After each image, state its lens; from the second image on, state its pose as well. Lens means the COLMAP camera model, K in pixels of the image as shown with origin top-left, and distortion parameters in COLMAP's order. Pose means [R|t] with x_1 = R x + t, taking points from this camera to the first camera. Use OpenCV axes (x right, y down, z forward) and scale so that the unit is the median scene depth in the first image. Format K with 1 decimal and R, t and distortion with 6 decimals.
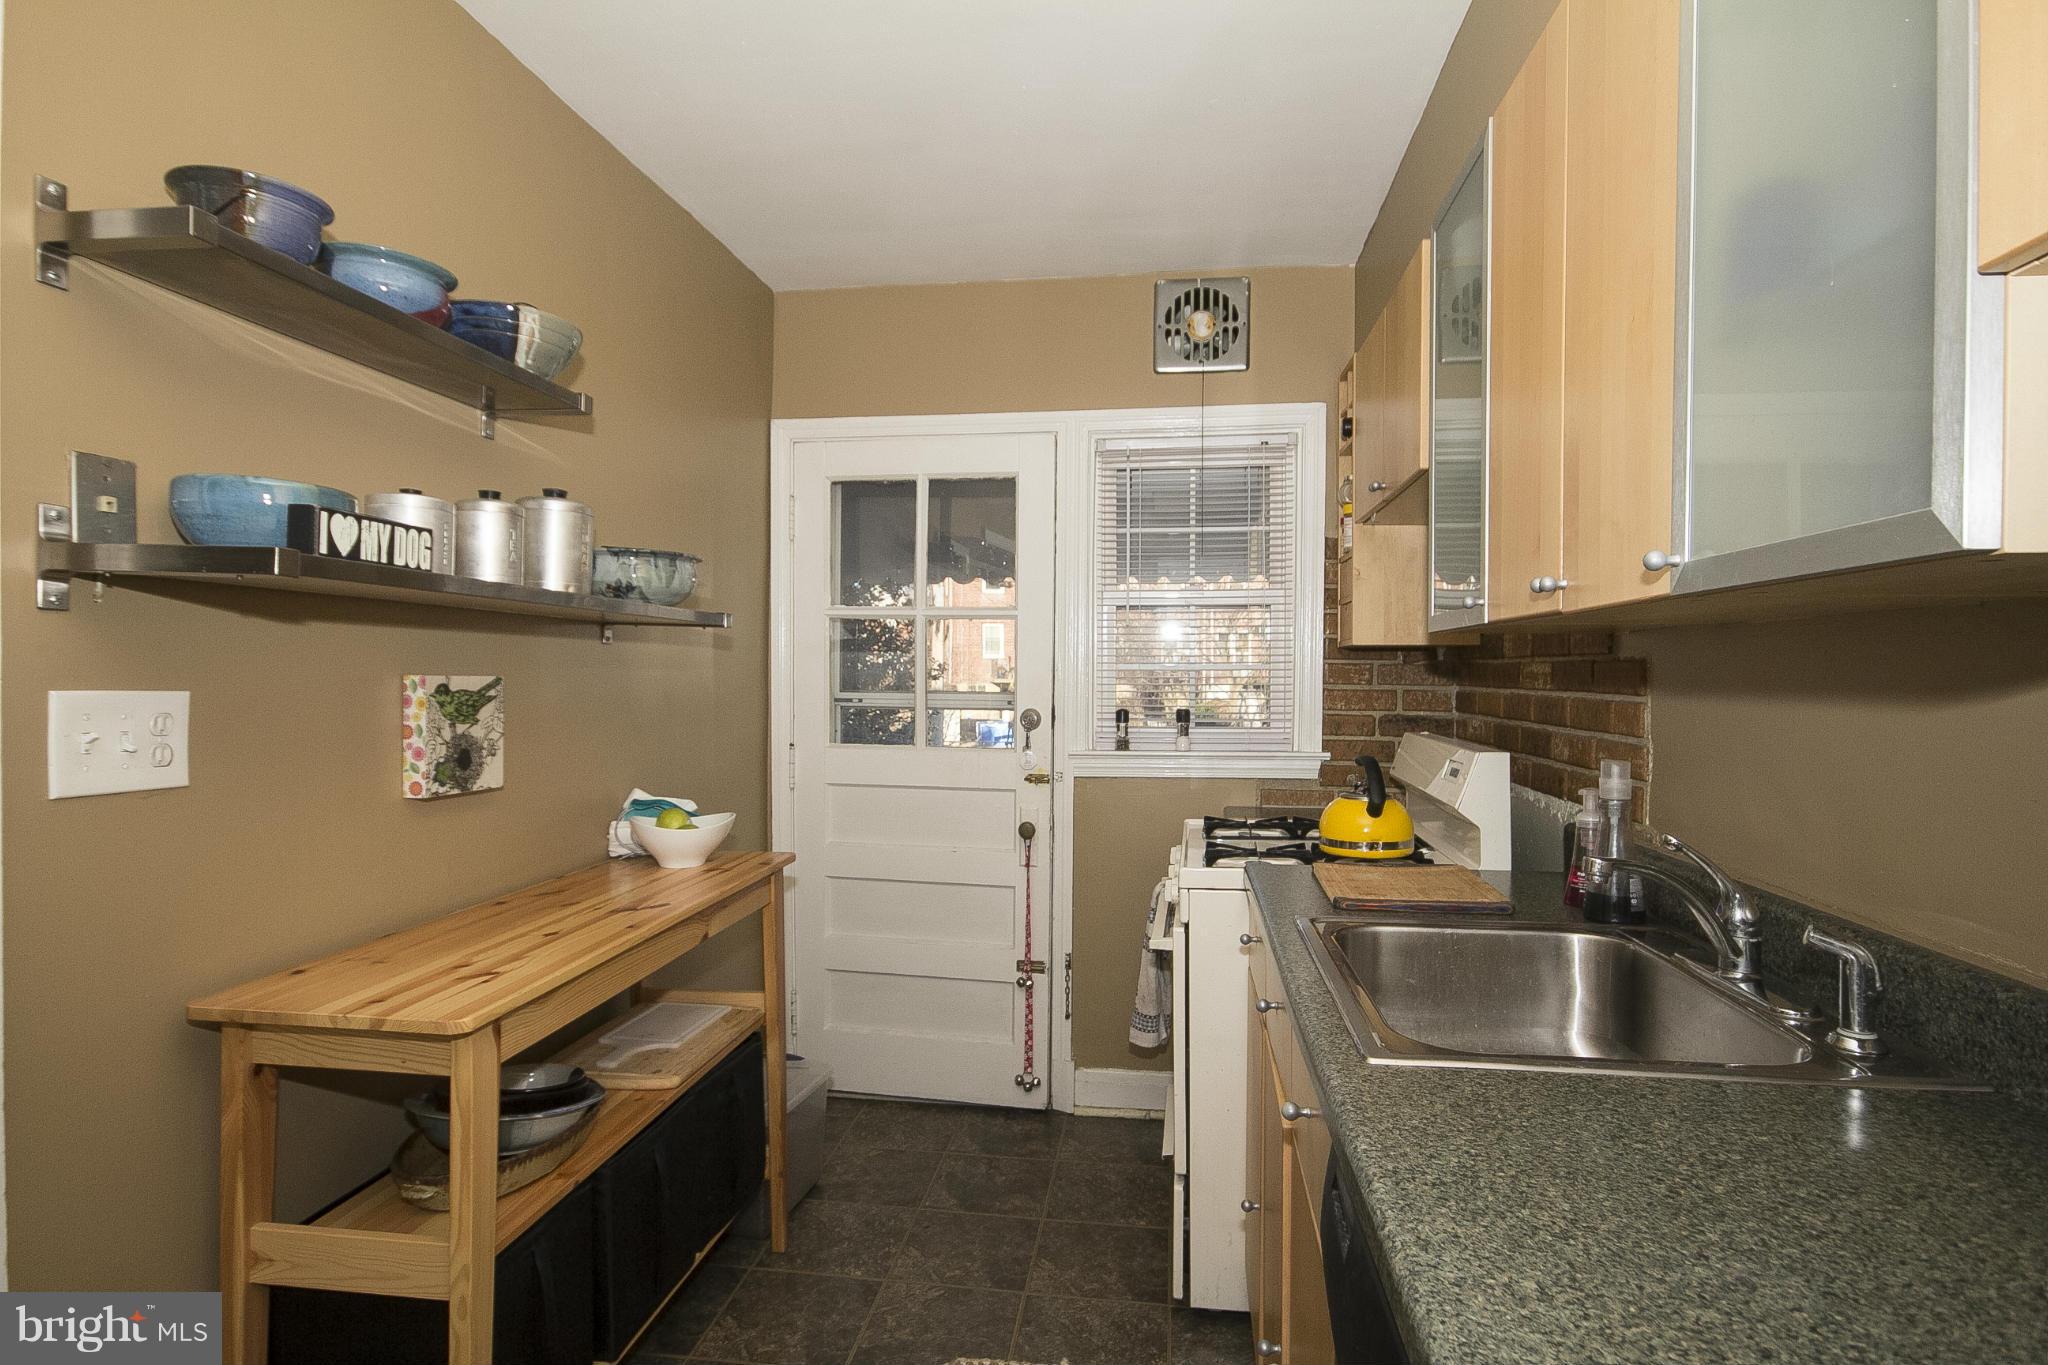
lens RADIAL K [[1065.7, 0, 1022.8], [0, 1065.7, 672.2], [0, 0, 1]] dist [0.000547, -0.000268]
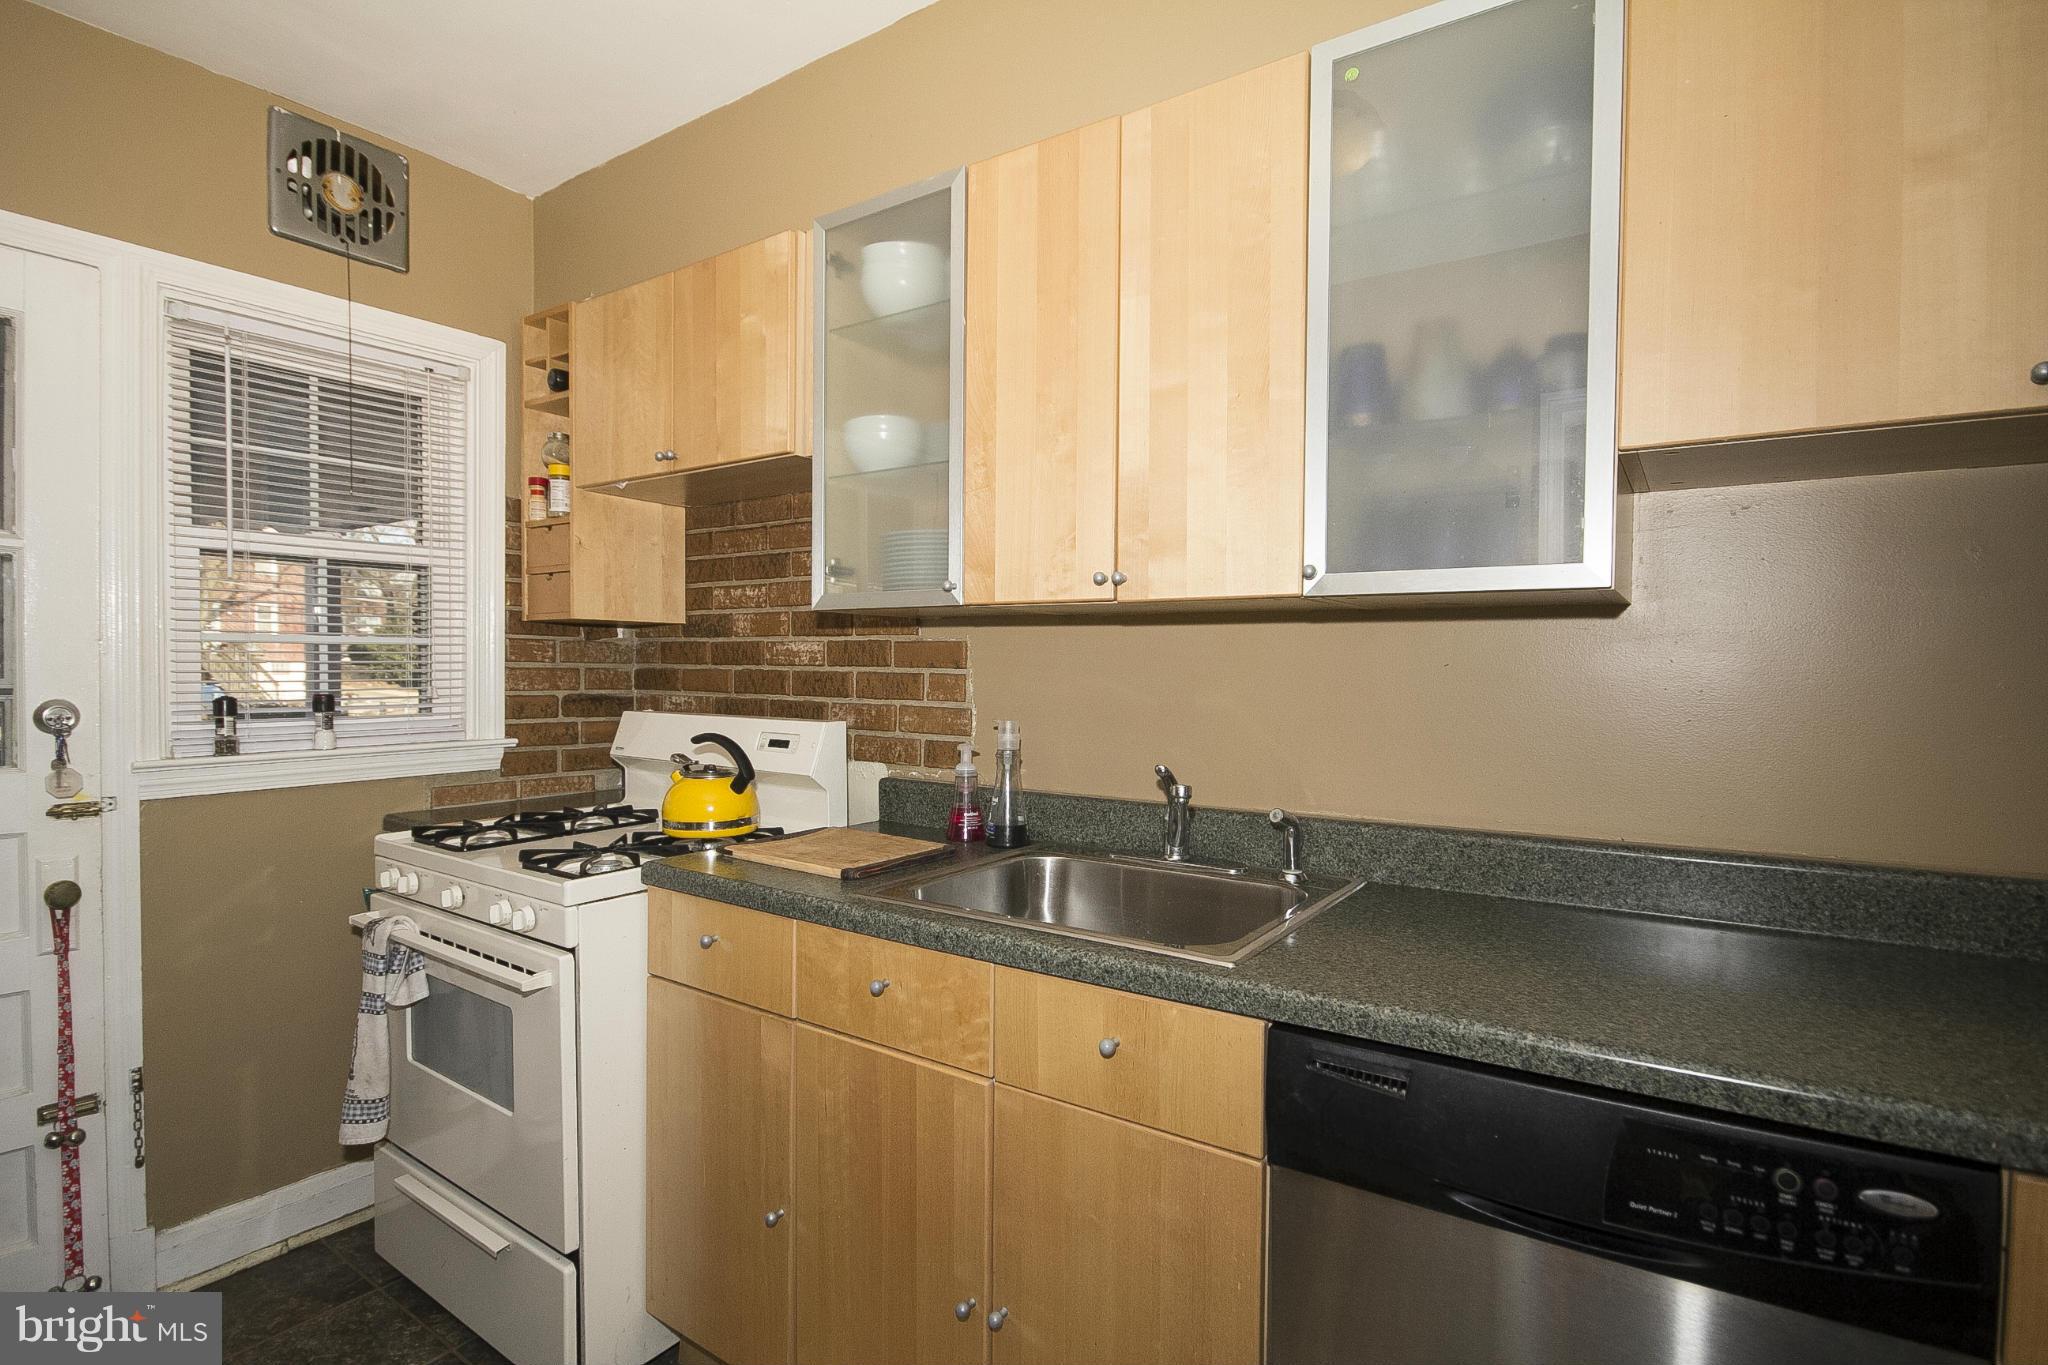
lens RADIAL K [[1008.8, 0, 1028.0], [0, 1008.8, 680.6], [0, 0, 1]] dist [0.000711, -0.001354]
pose [[0.453228, -0.014997, 0.891269, -0.264387], [-0.006634, 0.999774, 0.020197, 0.006990], [-0.891370, -0.015066, 0.453026, 0.229924]]
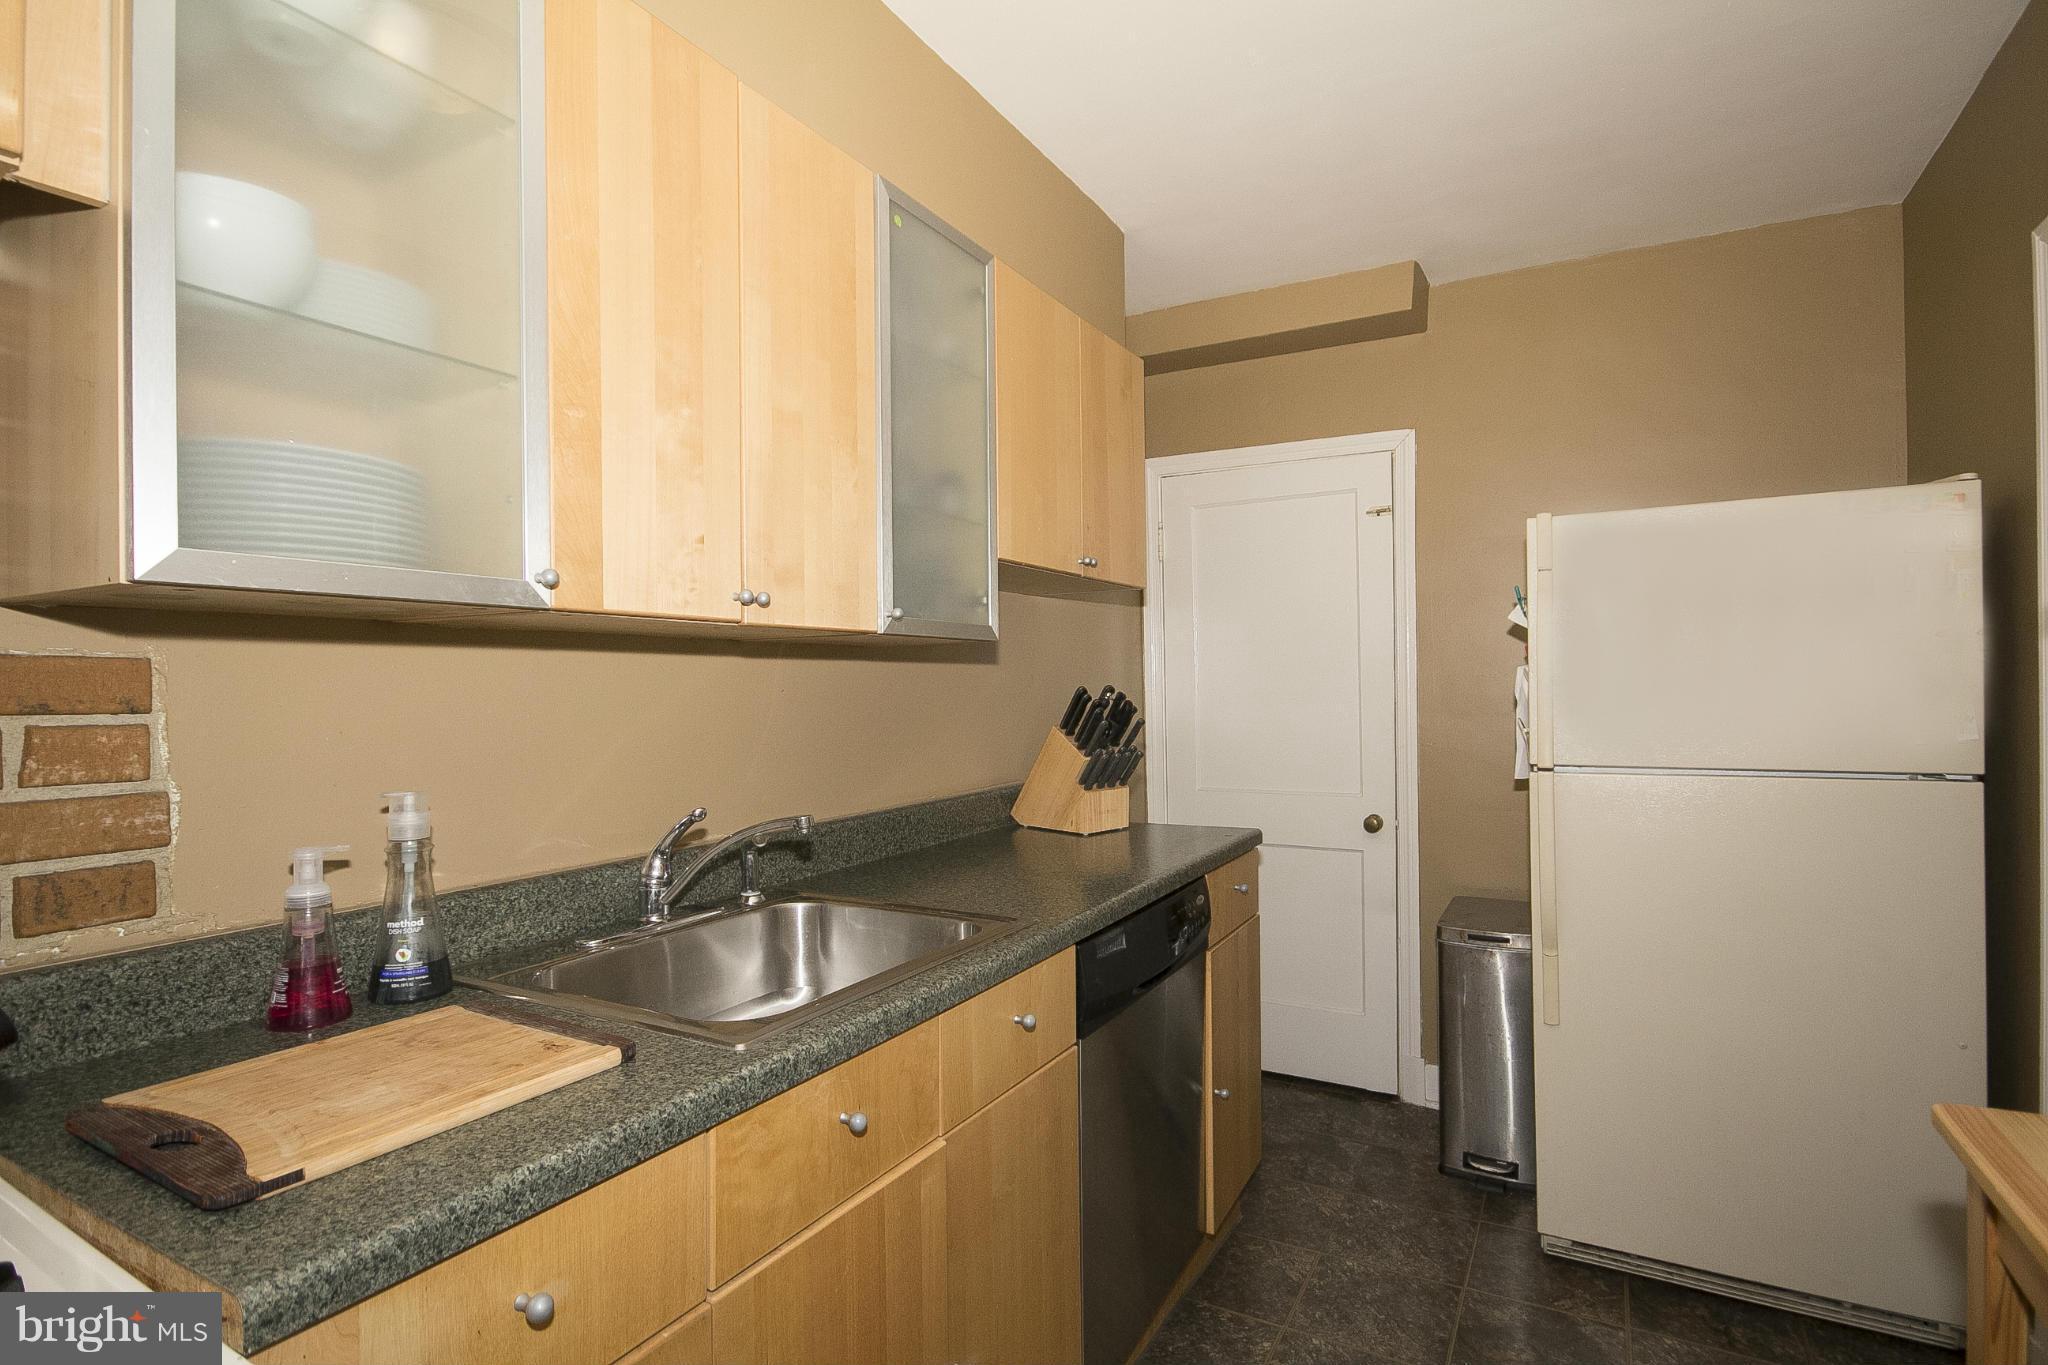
lens RADIAL K [[1008.8, 0, 1029.1], [0, 1008.8, 690.9], [0, 0, 1]] dist [0.000711, -0.001354]
pose [[-0.926682, 0.005788, 0.375801, -0.074961], [0.007157, 0.999972, 0.002245, 0.006691], [-0.375777, 0.004770, -0.926698, 0.796889]]
